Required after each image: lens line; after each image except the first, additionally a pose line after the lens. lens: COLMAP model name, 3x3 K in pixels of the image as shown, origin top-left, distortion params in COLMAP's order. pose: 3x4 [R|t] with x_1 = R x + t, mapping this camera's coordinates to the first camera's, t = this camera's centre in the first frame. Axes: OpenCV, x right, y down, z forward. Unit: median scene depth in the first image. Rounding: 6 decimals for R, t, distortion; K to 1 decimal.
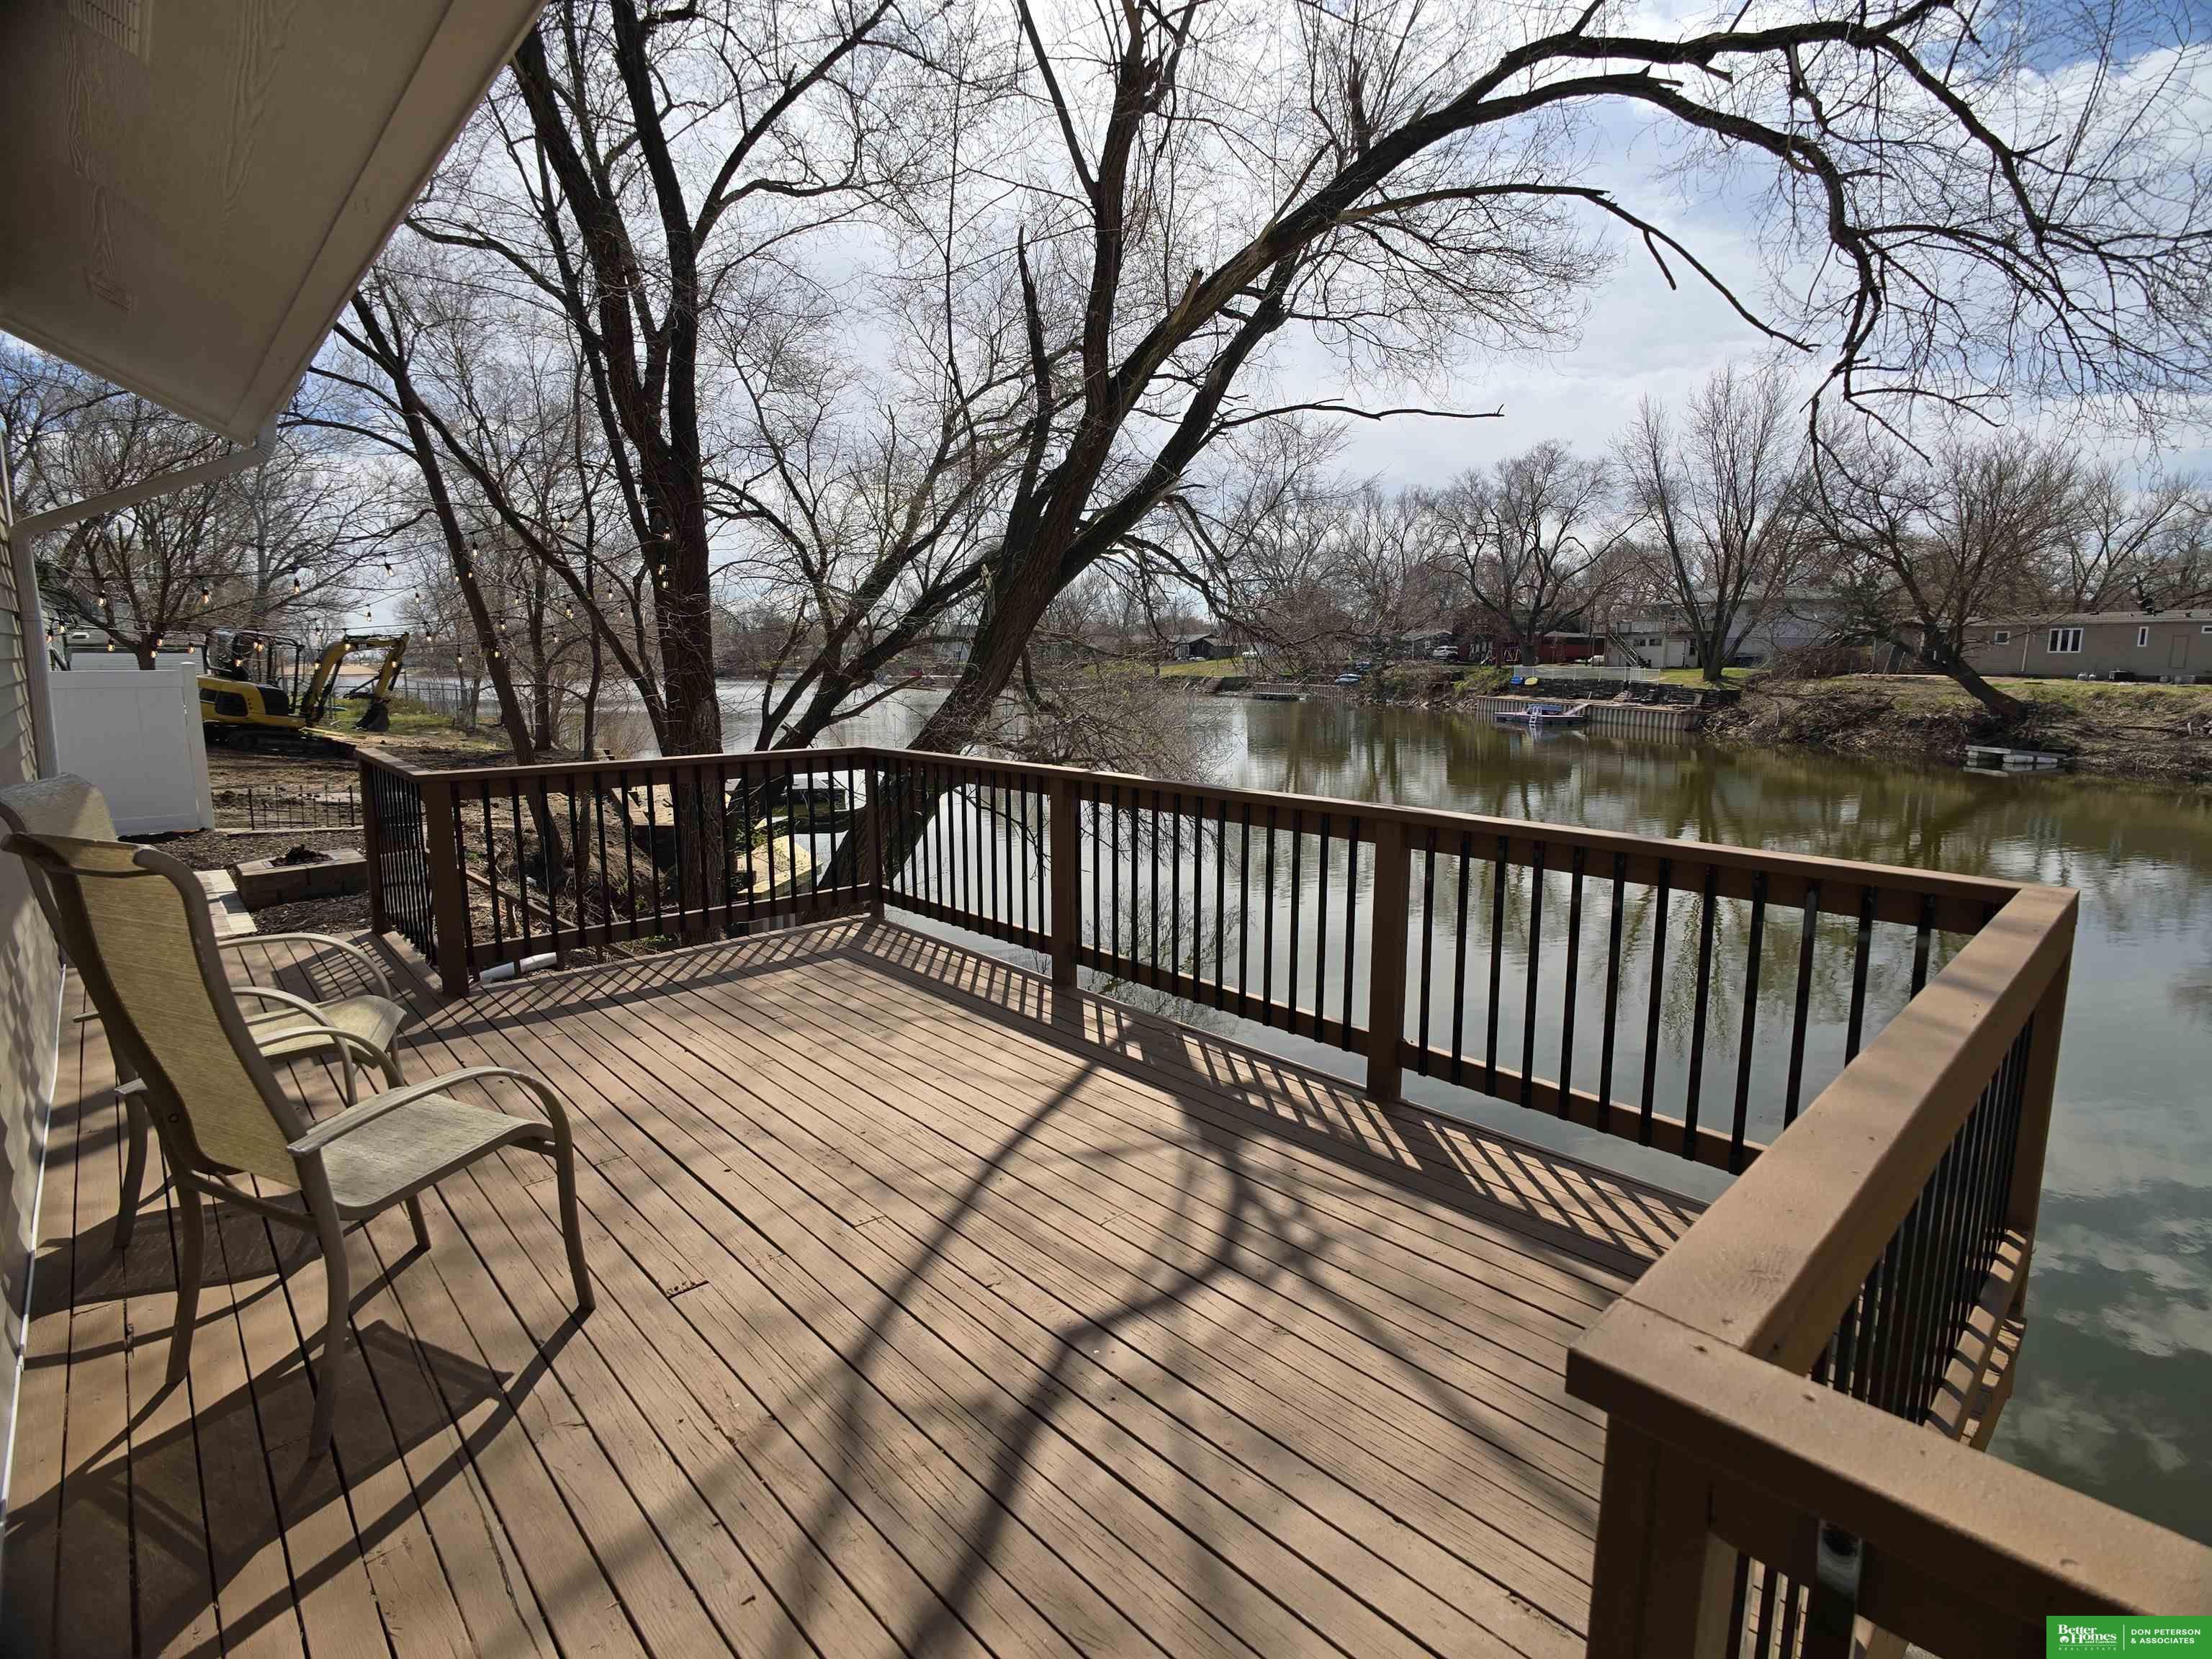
lens RADIAL K [[1060.6, 0, 1116.8], [0, 1060.6, 796.1], [0, 0, 1]] dist [-0.026129, 0.001049]
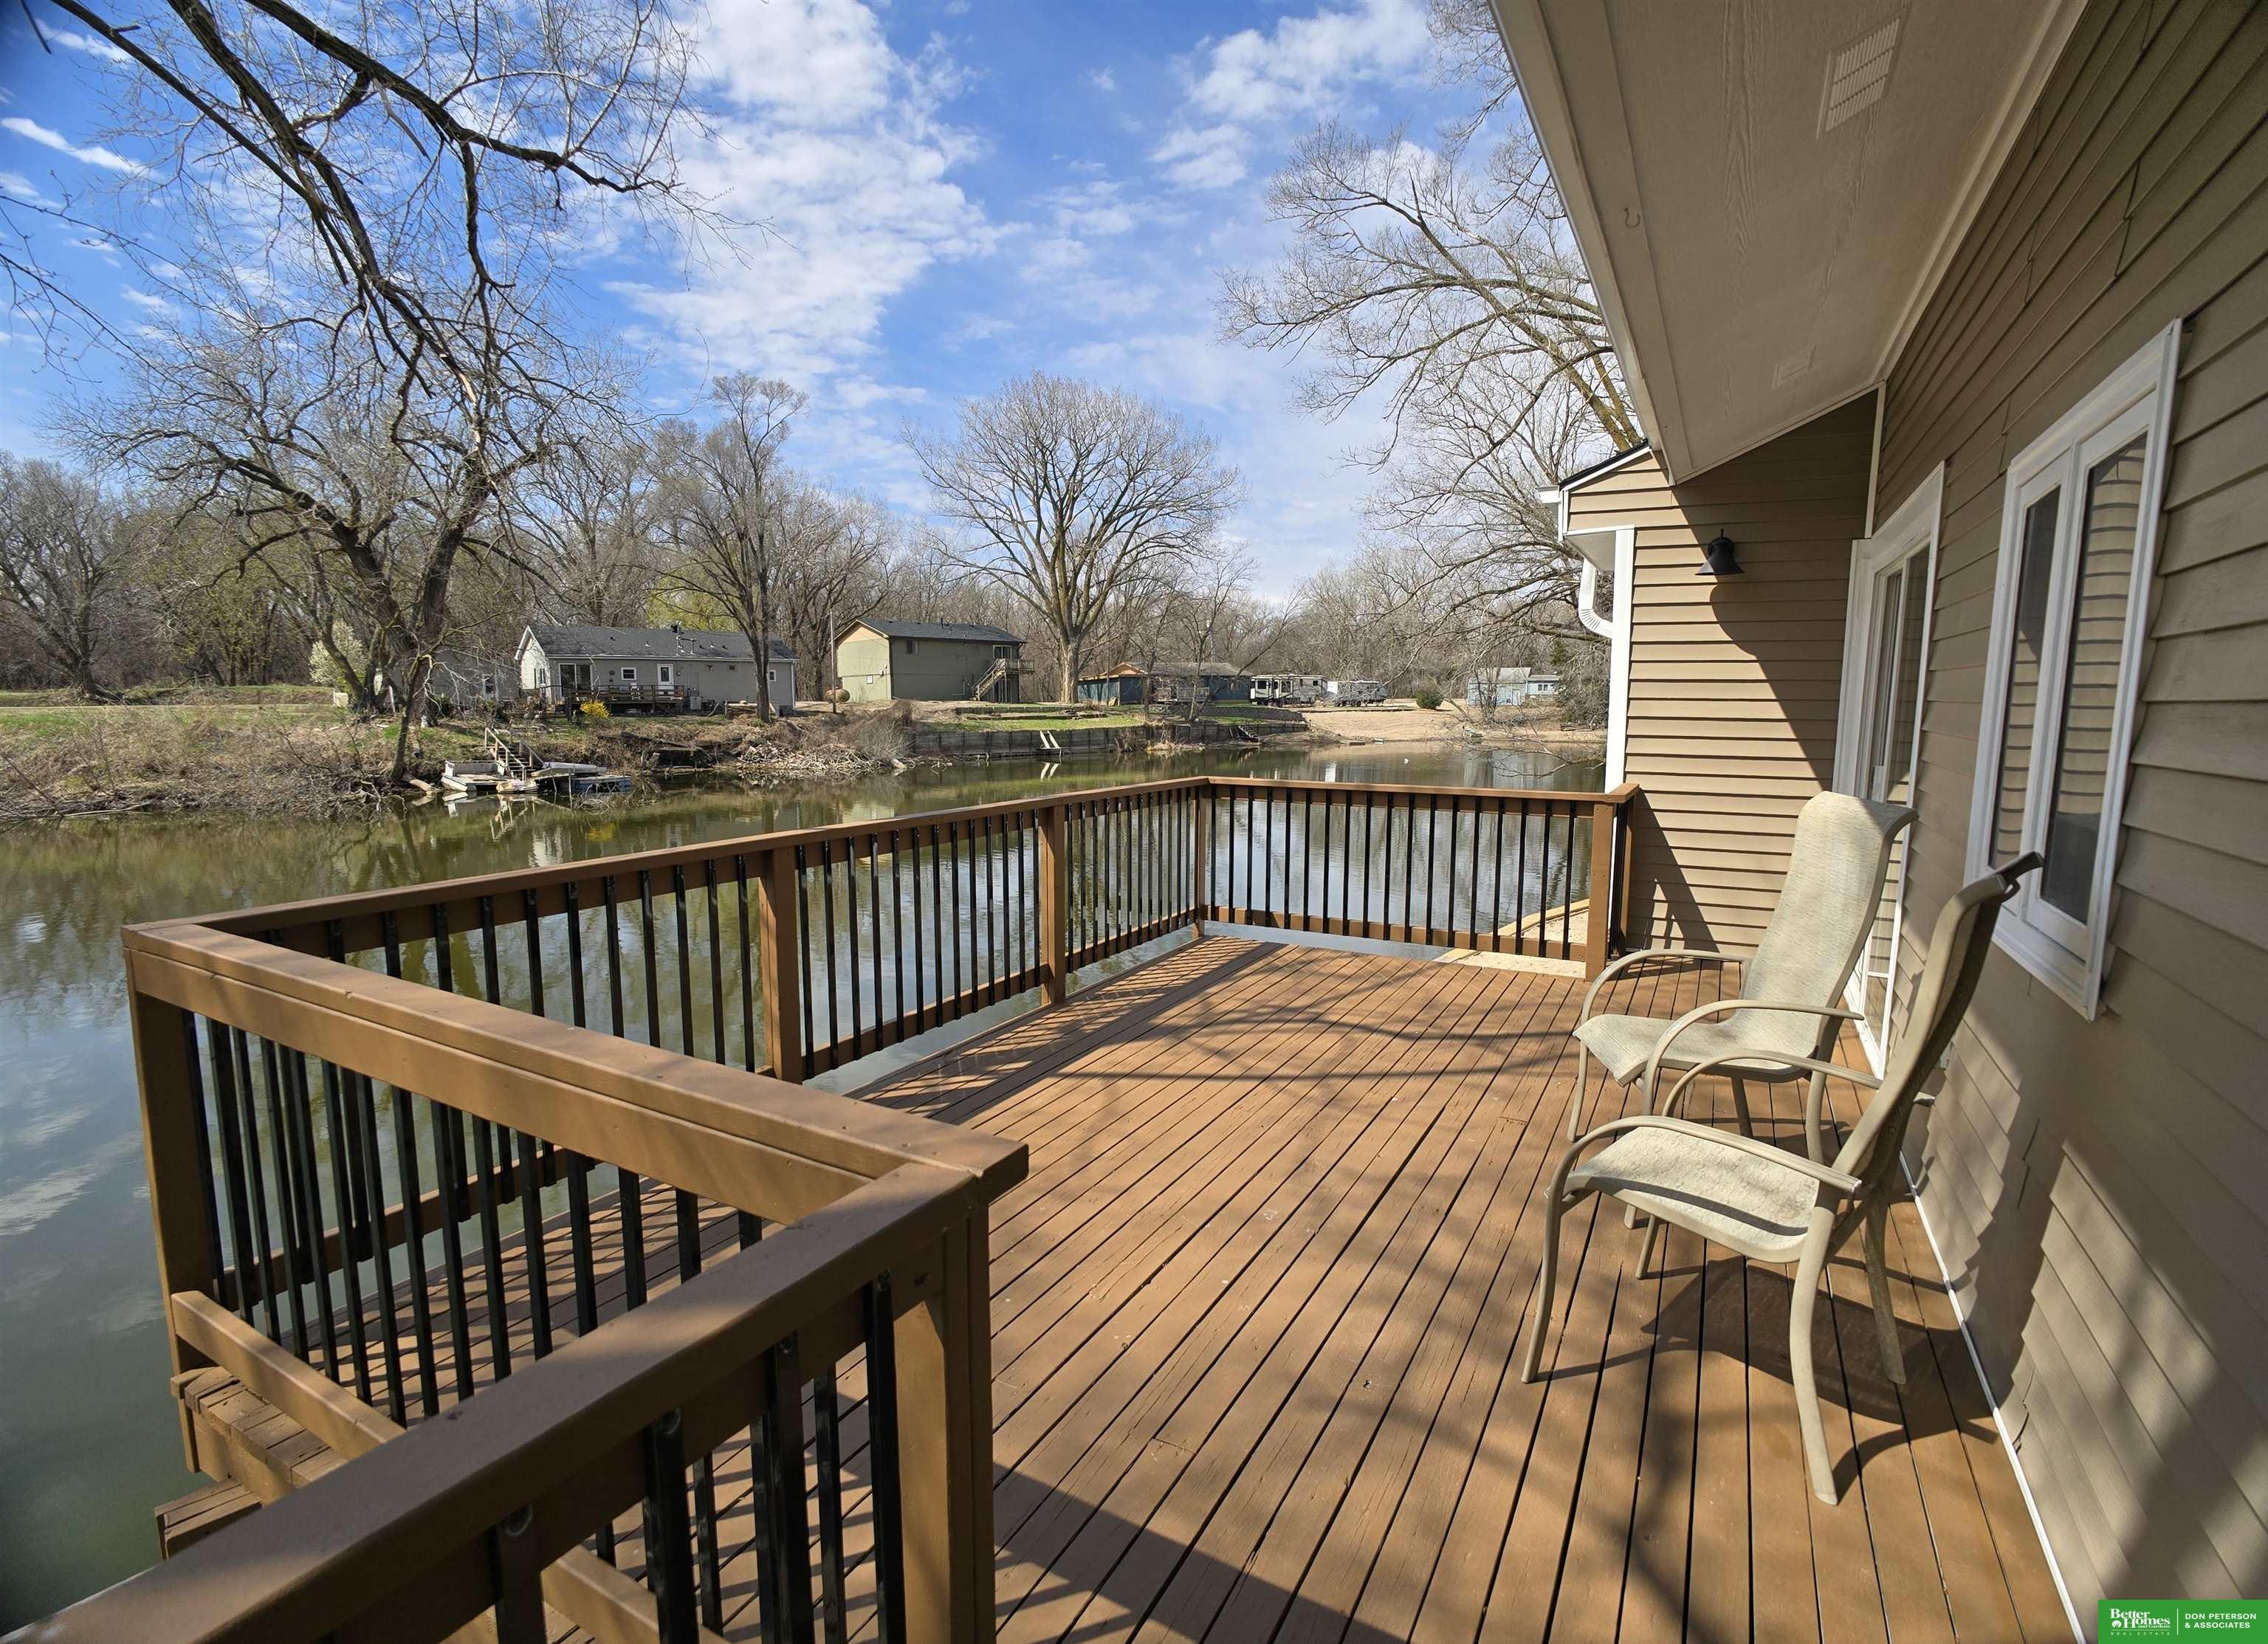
lens RADIAL K [[1114.0, 0, 1136.4], [0, 1114.0, 809.0], [0, 0, 1]] dist [-0.022140, -0.000569]
pose [[-0.305094, -0.098257, 0.947240, -1.182478], [0.127830, 0.981436, 0.142977, -0.167694], [-0.943704, 0.164706, -0.286870, 1.329711]]
